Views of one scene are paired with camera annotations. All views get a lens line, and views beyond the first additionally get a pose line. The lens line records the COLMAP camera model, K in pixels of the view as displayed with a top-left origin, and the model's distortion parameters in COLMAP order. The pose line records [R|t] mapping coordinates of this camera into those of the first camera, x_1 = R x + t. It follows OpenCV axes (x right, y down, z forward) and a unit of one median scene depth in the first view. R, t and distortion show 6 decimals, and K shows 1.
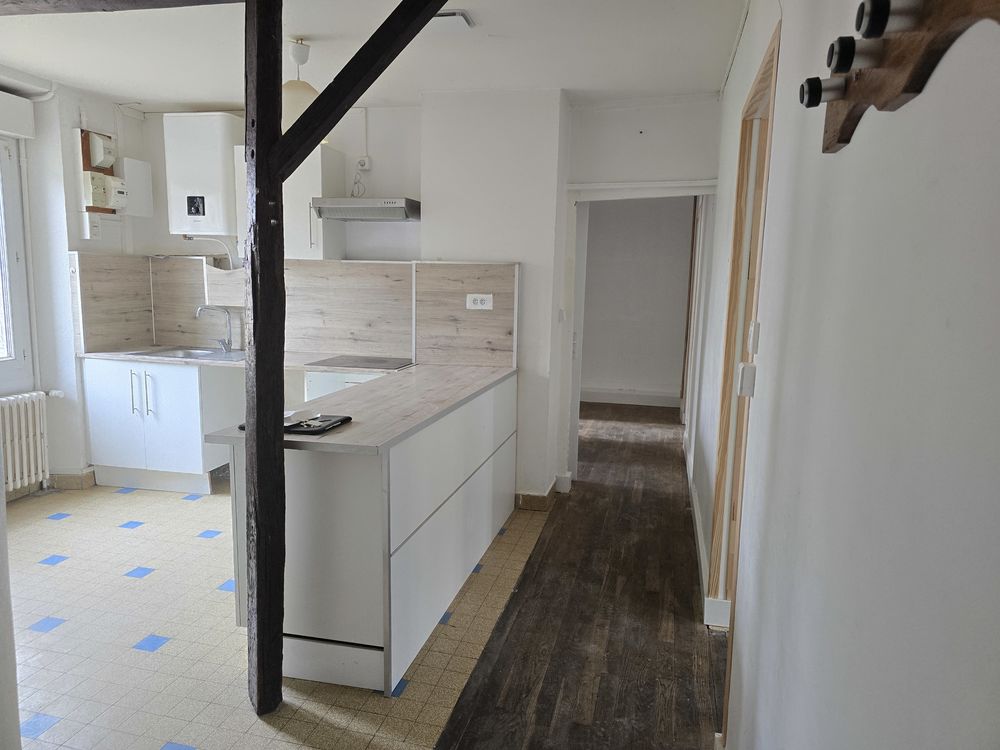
lens RADIAL K [[674.7, 0, 500.0], [0, 674.7, 376.4], [0, 0, 1]] dist [0.029734, -0.002268]
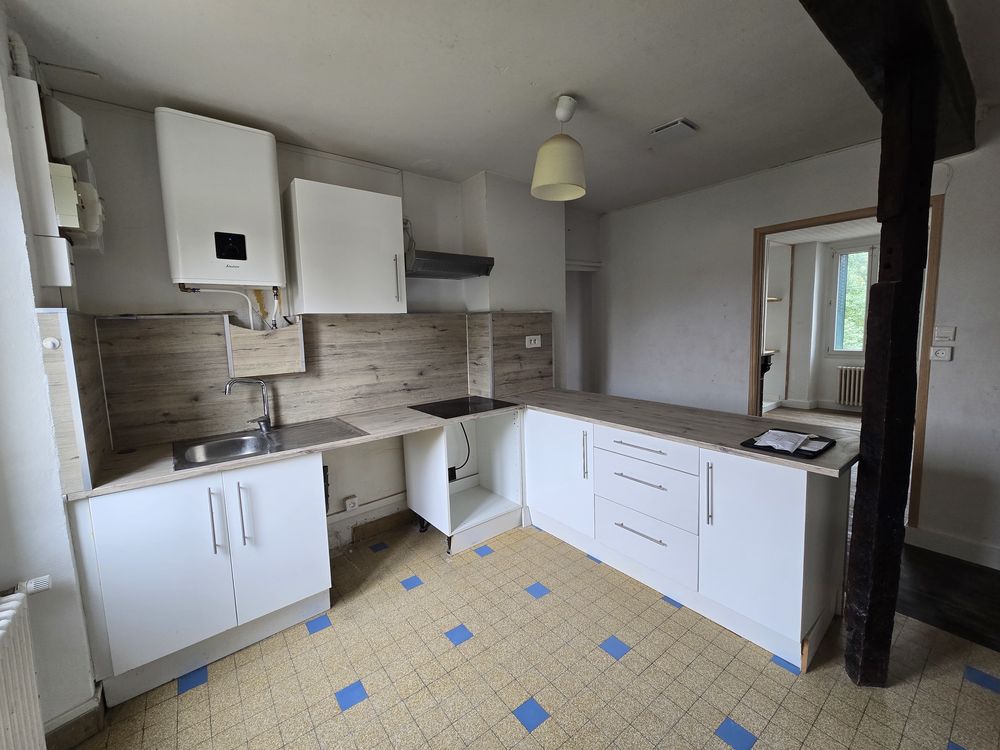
lens RADIAL K [[410.8, 0, 494.4], [0, 410.8, 372.2], [0, 0, 1]] dist [-0.002148, 0.000195]
pose [[0.627787, -0.129543, 0.767530, -0.643929], [0.163615, 0.985986, 0.032588, -0.084458], [-0.760995, 0.105120, 0.640184, 0.521281]]
